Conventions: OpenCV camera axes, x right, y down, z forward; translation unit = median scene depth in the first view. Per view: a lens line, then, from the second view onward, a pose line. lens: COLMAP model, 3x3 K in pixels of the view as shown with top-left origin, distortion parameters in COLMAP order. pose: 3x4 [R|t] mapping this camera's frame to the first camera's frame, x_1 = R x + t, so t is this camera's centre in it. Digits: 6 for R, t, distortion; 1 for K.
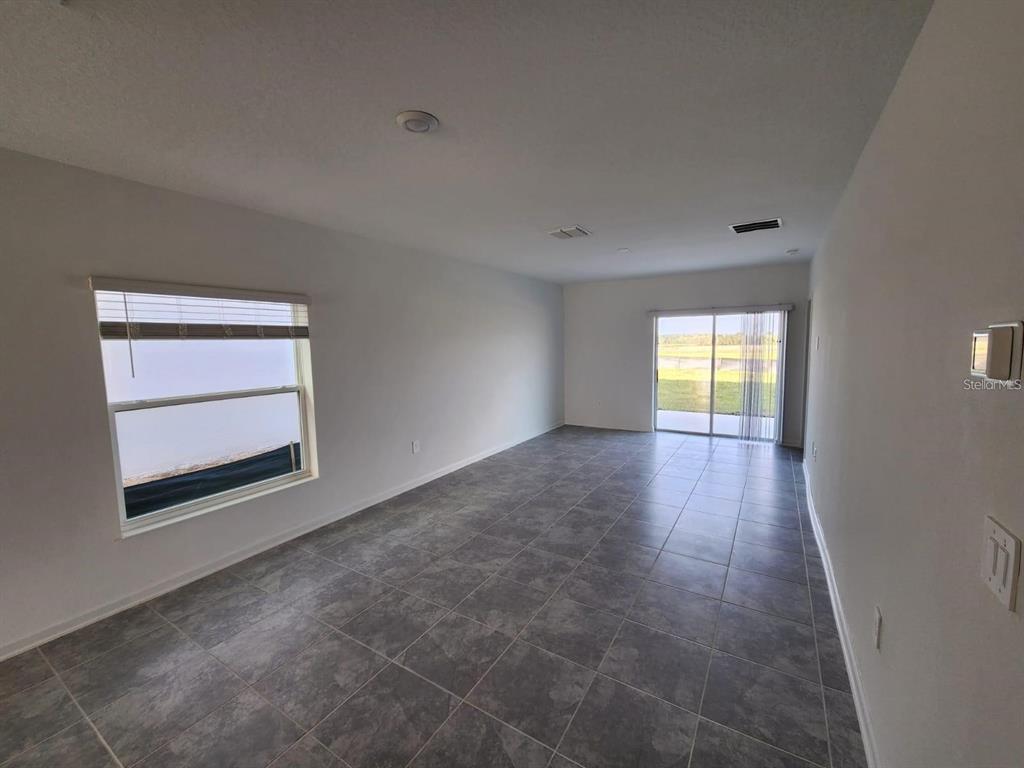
lens RADIAL K [[421.4, 0, 512.0], [0, 421.4, 384.0], [0, 0, 1]] dist [-0.000999, -0.000029]
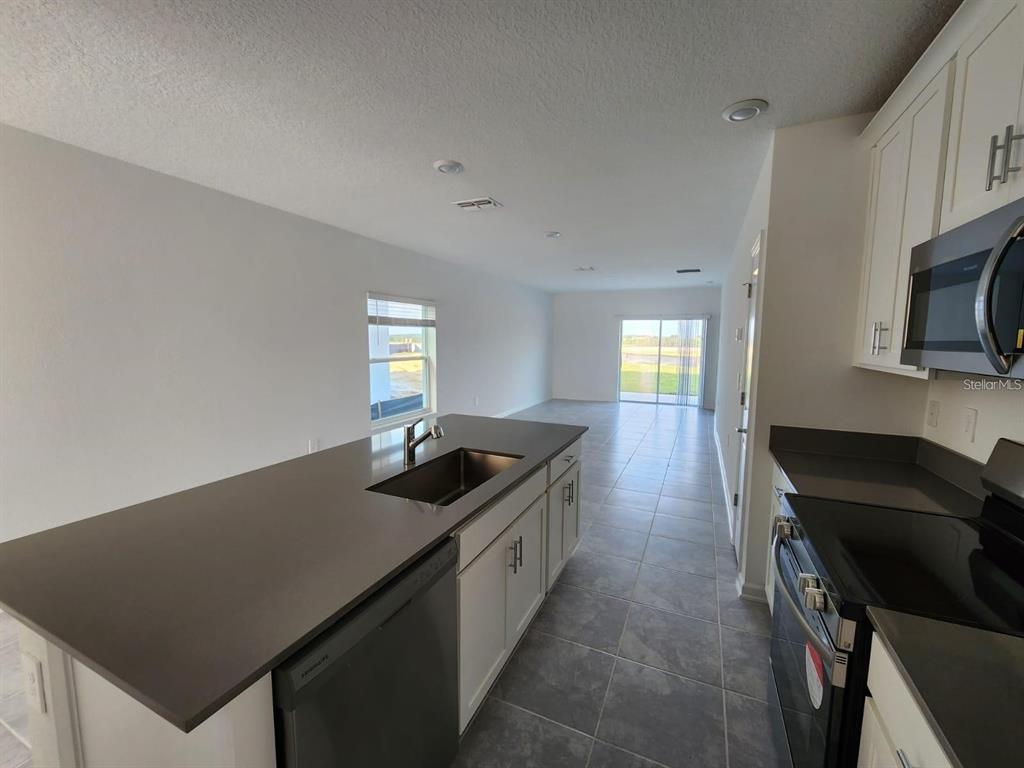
lens RADIAL K [[416.6, 0, 512.0], [0, 416.6, 384.0], [0, 0, 1]] dist [-0.025594, -0.000054]
pose [[0.991964, 0.013270, 0.125824, -0.277264], [-0.014270, 0.999873, 0.007048, 0.071230], [-0.125715, -0.008787, 0.992027, -0.478670]]
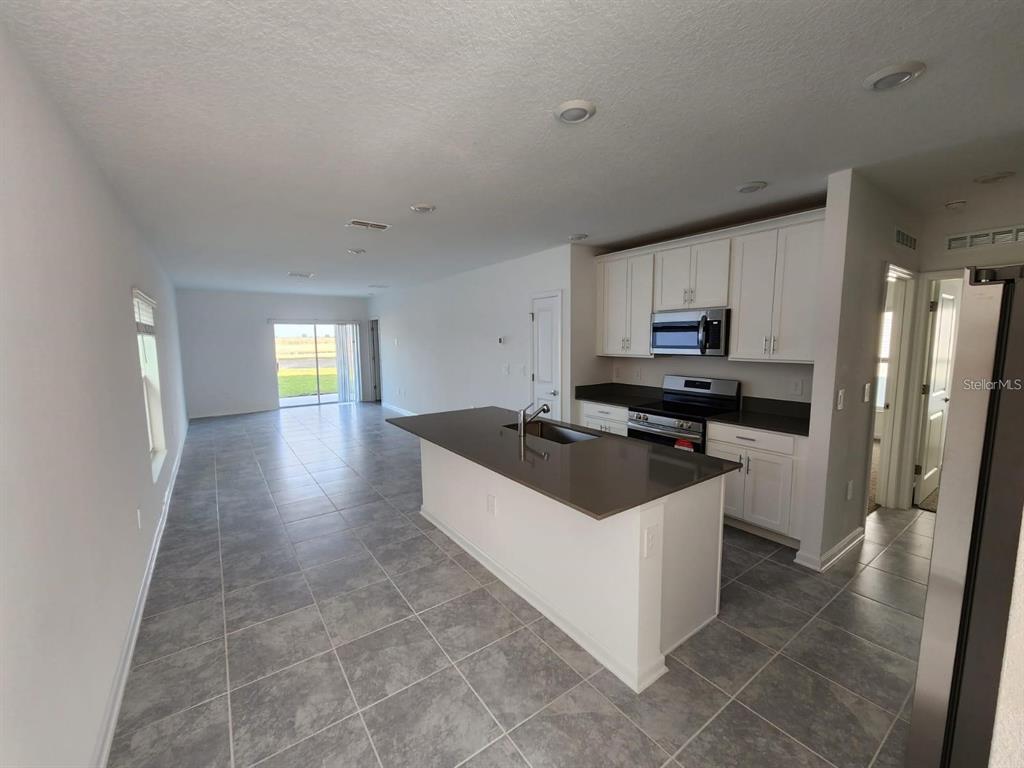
lens RADIAL K [[421.4, 0, 512.0], [0, 421.4, 384.0], [0, 0, 1]] dist [-0.000999, -0.000029]
pose [[0.381273, -0.085421, 0.920508, -0.884976], [0.093493, 0.994180, 0.053533, 0.045617], [-0.919723, 0.065650, 0.387040, -0.303473]]
